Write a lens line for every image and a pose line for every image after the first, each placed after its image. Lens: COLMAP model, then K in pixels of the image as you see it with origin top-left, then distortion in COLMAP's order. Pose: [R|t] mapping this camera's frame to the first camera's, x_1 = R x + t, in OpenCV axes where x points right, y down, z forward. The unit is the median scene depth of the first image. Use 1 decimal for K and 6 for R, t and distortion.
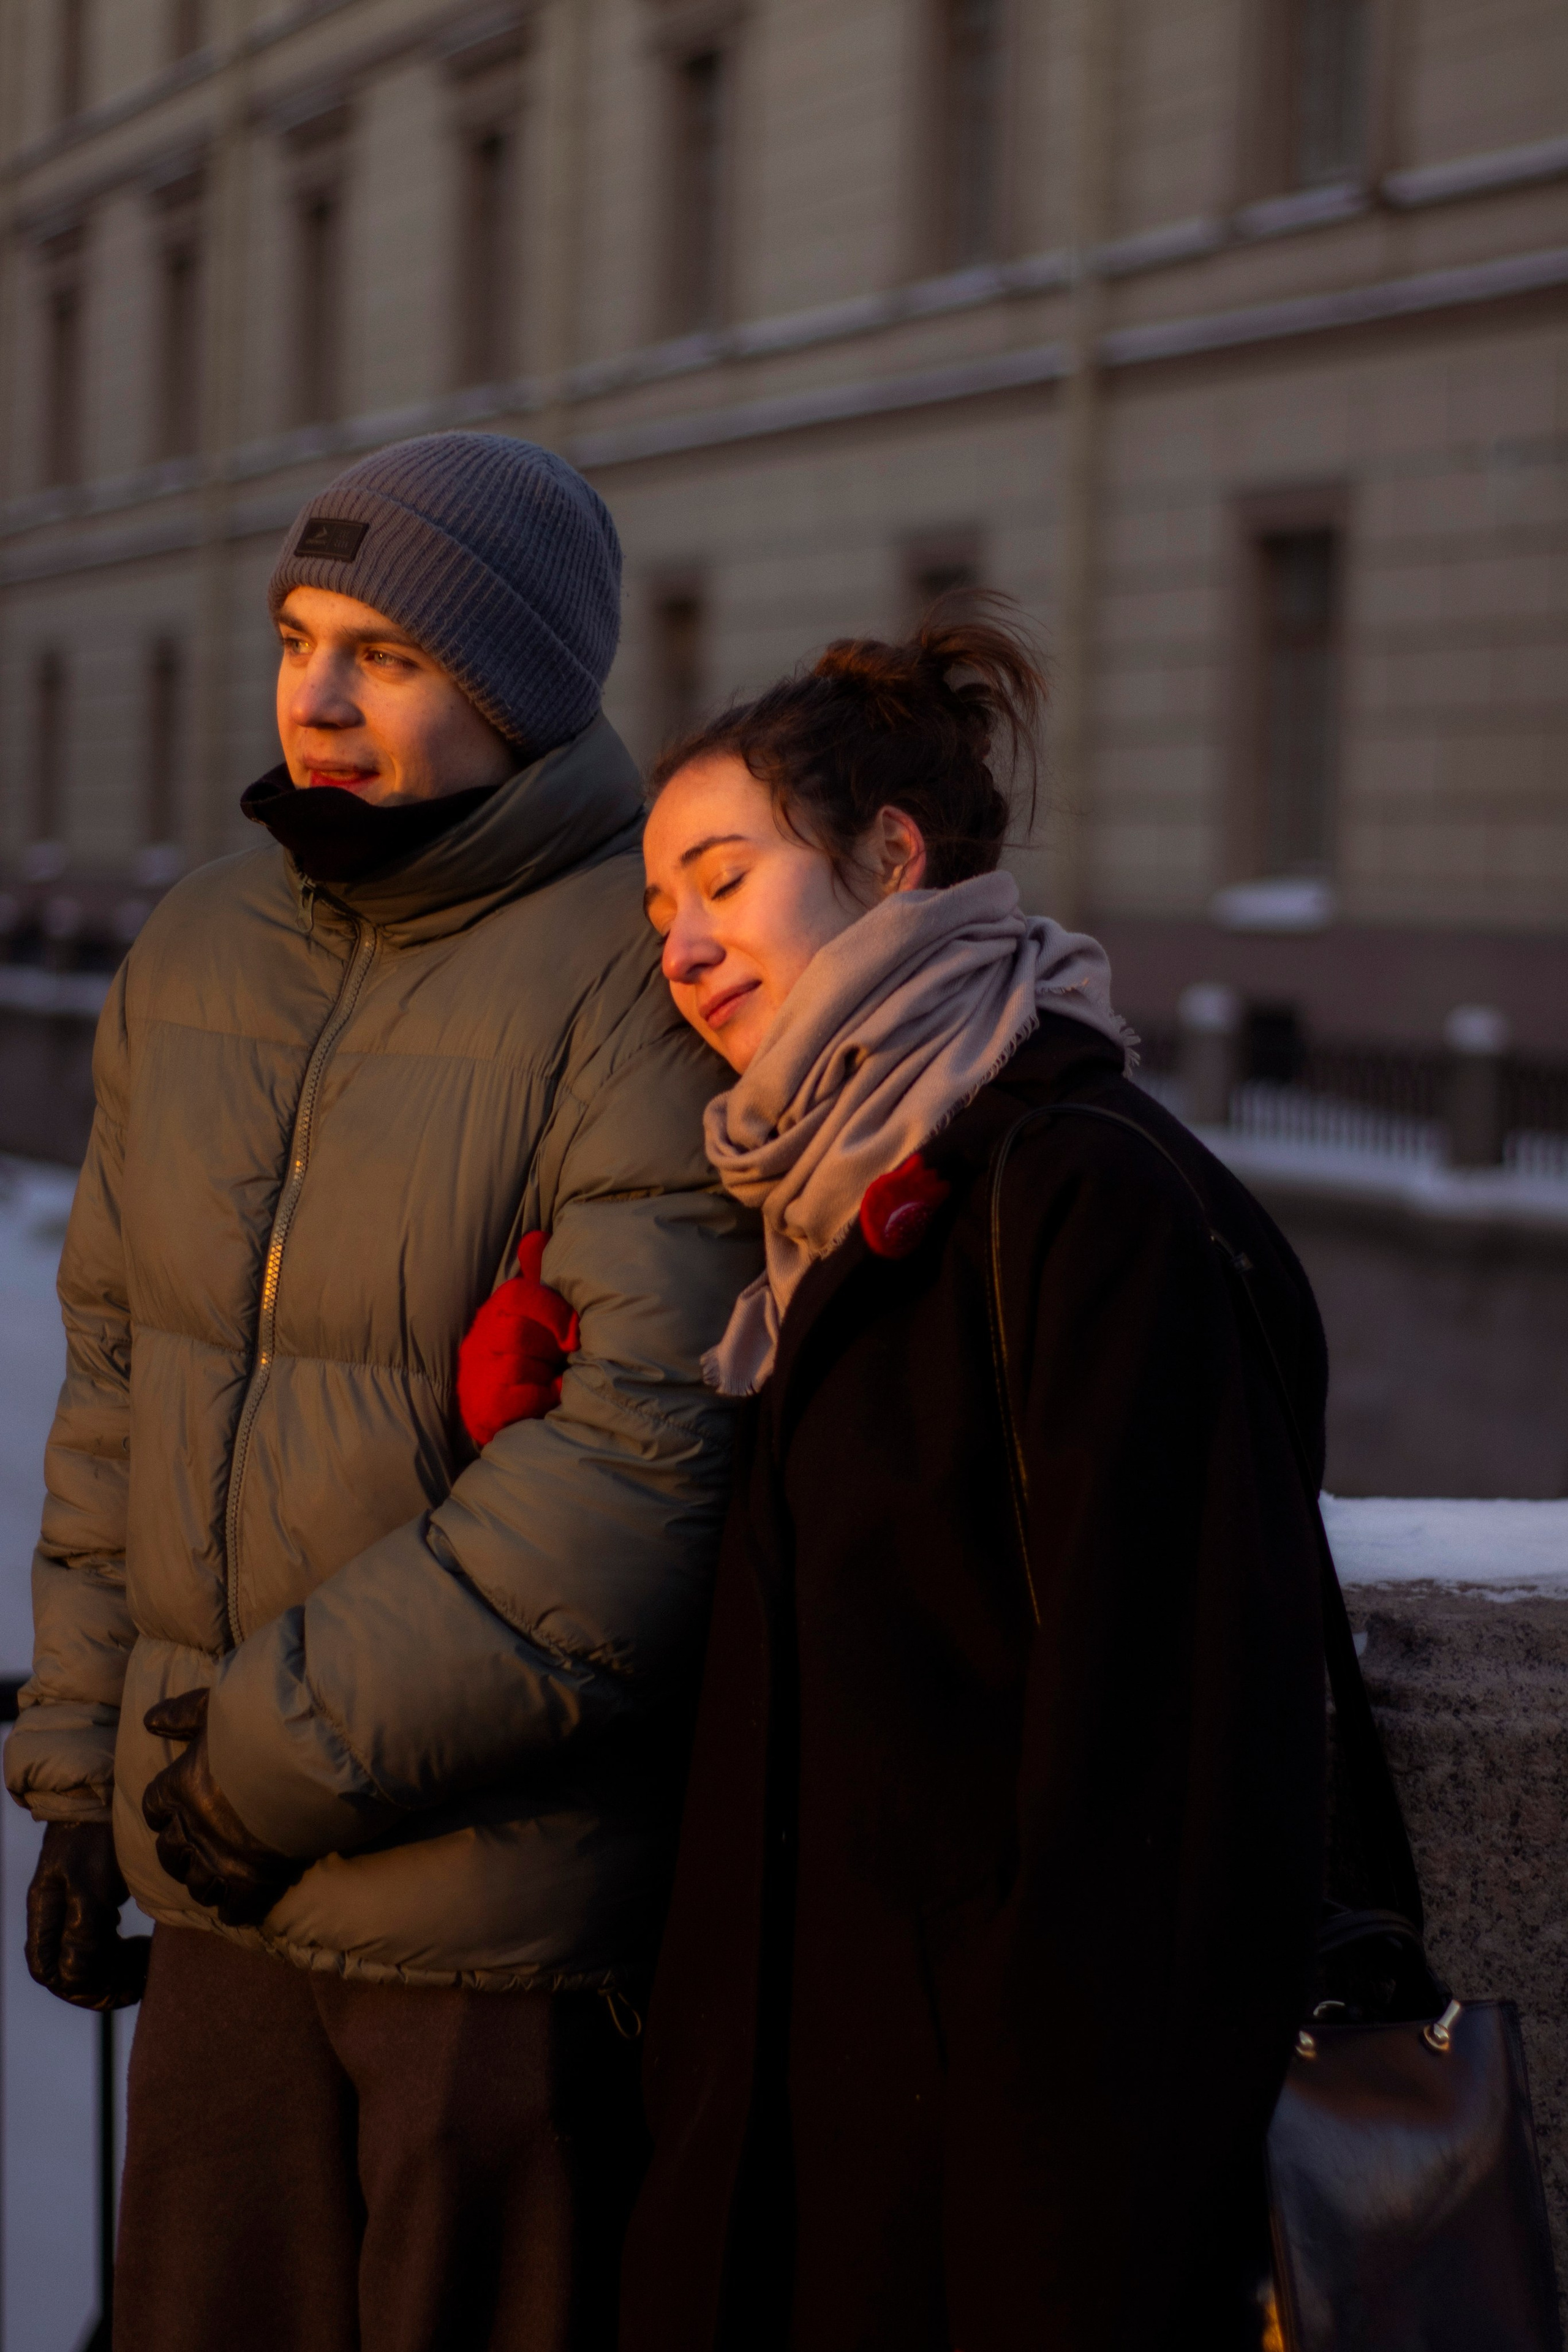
lens RADIAL K [[4635.1, 0, 781.0], [0, 4635.1, 1263.2], [0, 0, 1]] dist [0.626854, -4.750181]
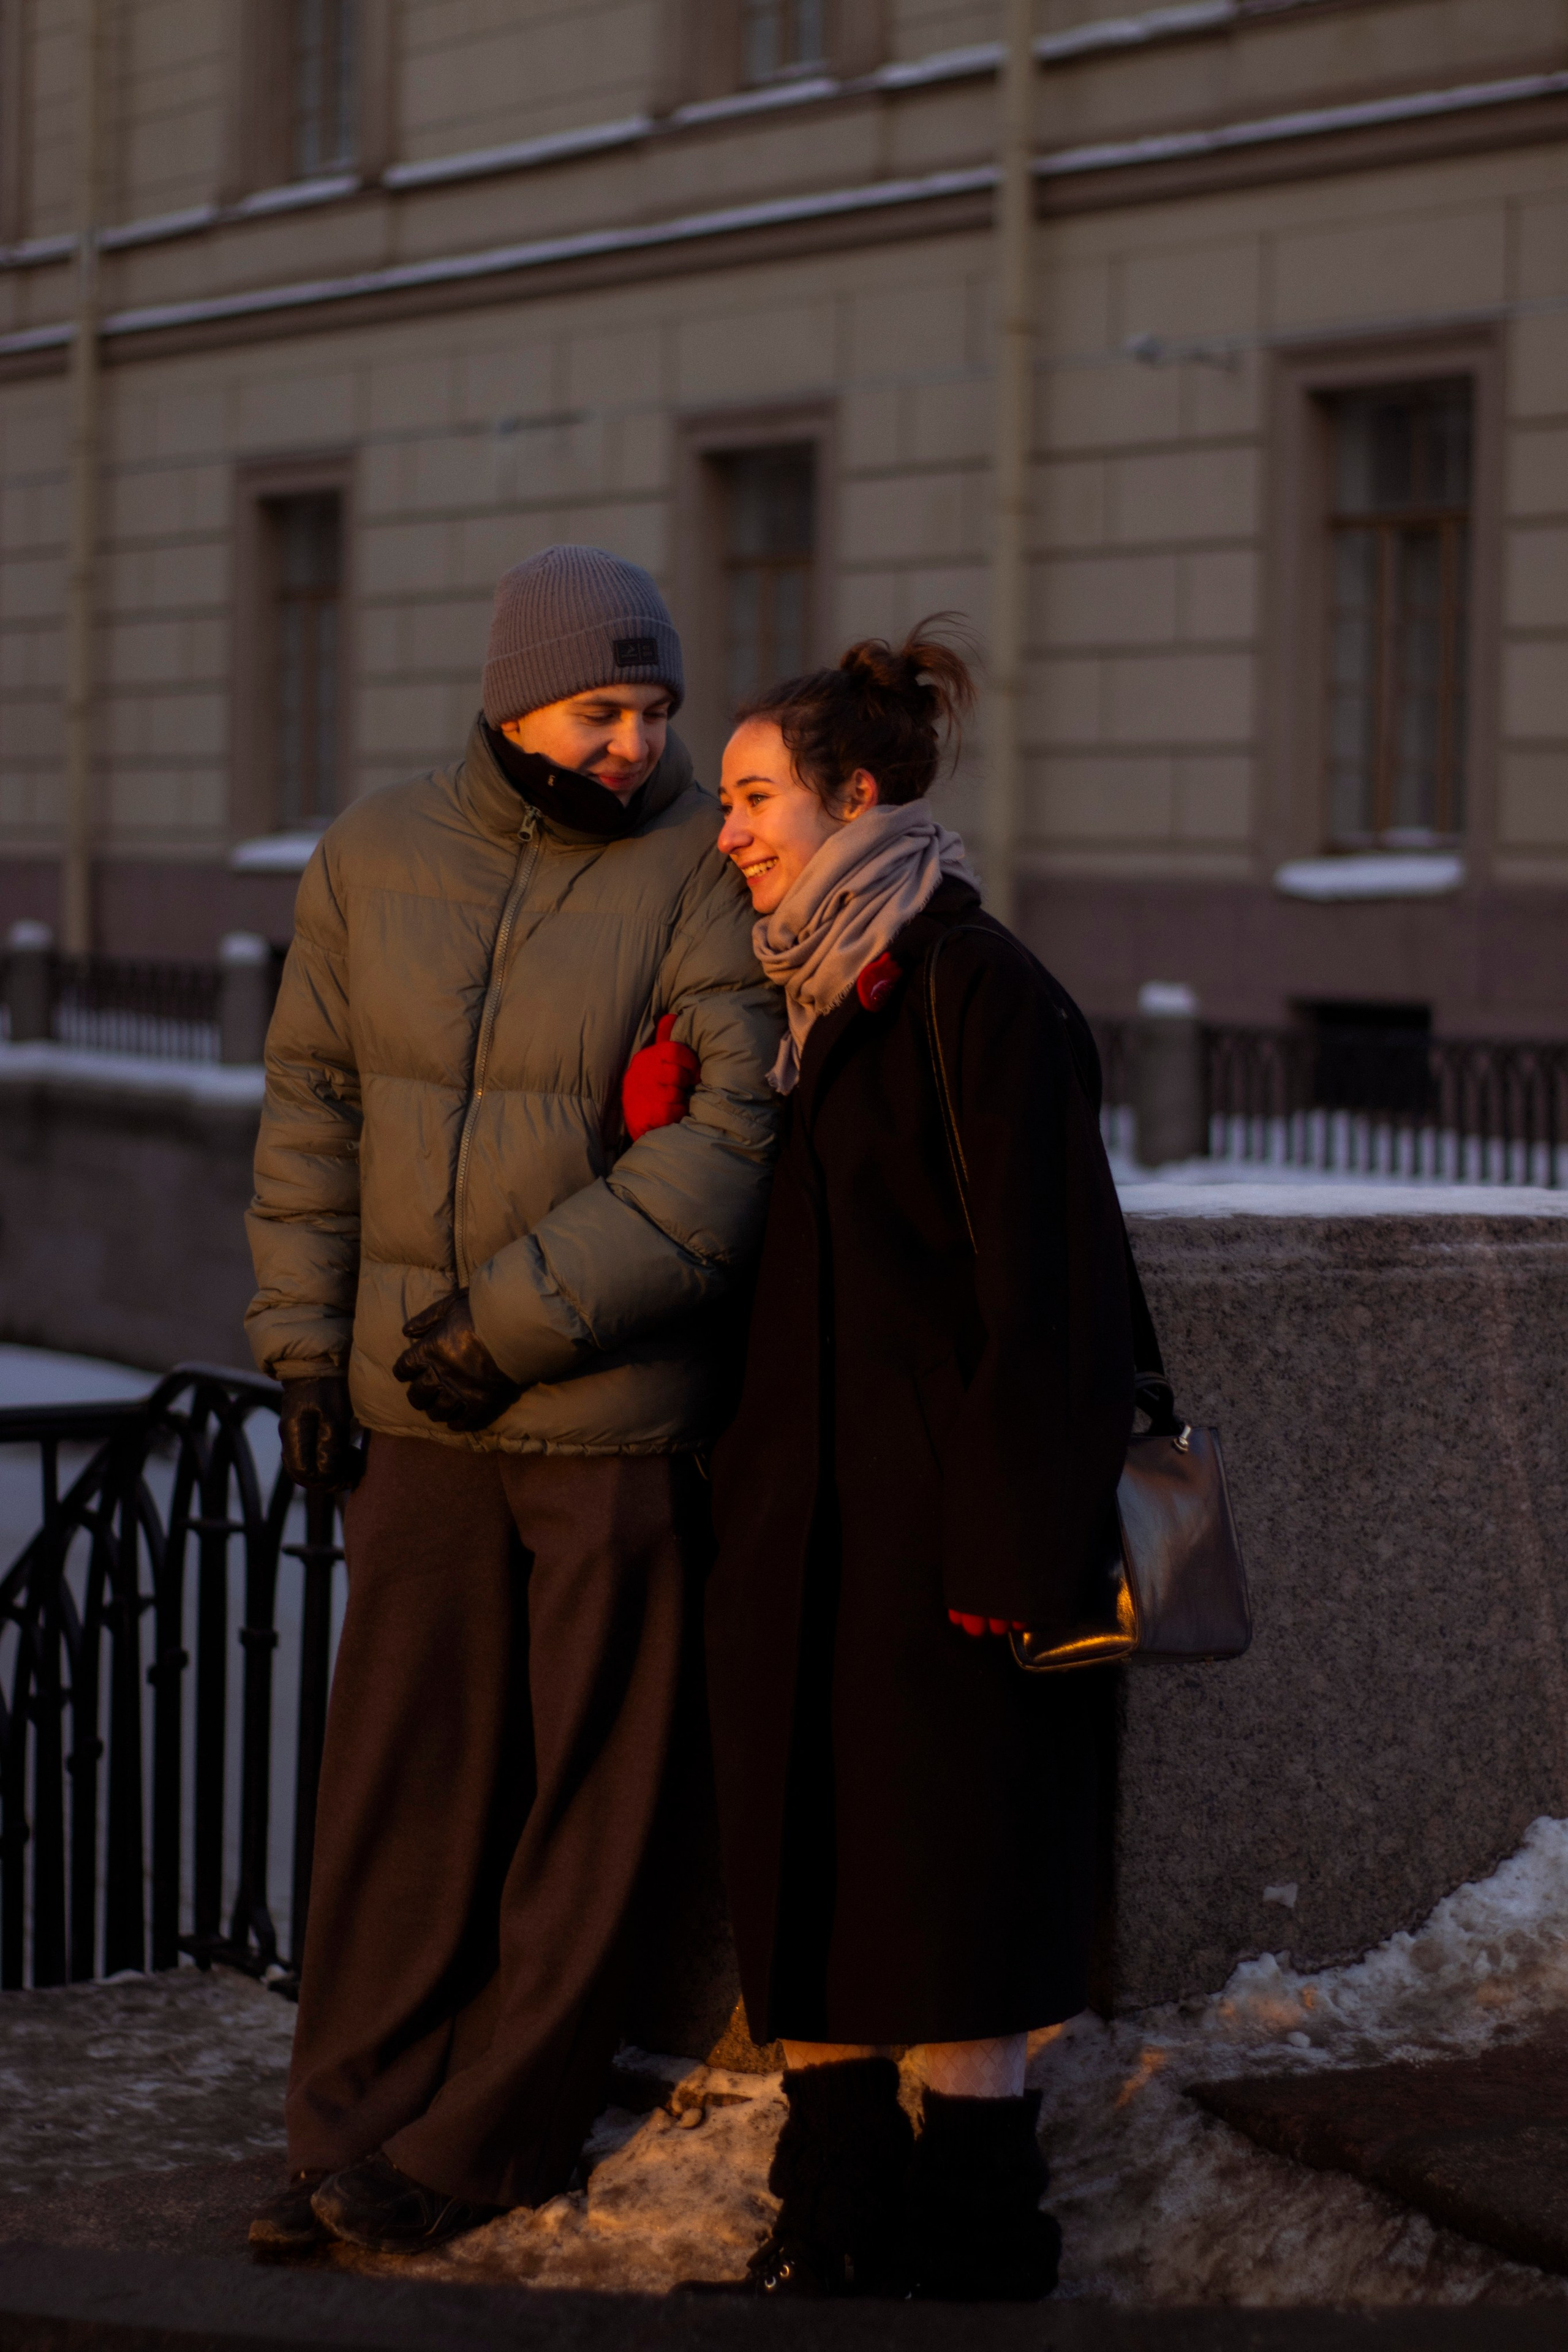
lens RADIAL K [[5737.1, 0, 732.0], [0, 5737.1, 1183.4], [0, 0, 1]] dist [-0.050748, 0.427896]
pose [[0.965448, -0.039059, 0.257652, -0.553775], [0.045273, 0.998808, -0.018225, 0.095058], [-0.256633, 0.029260, 0.966066, -1.005497]]
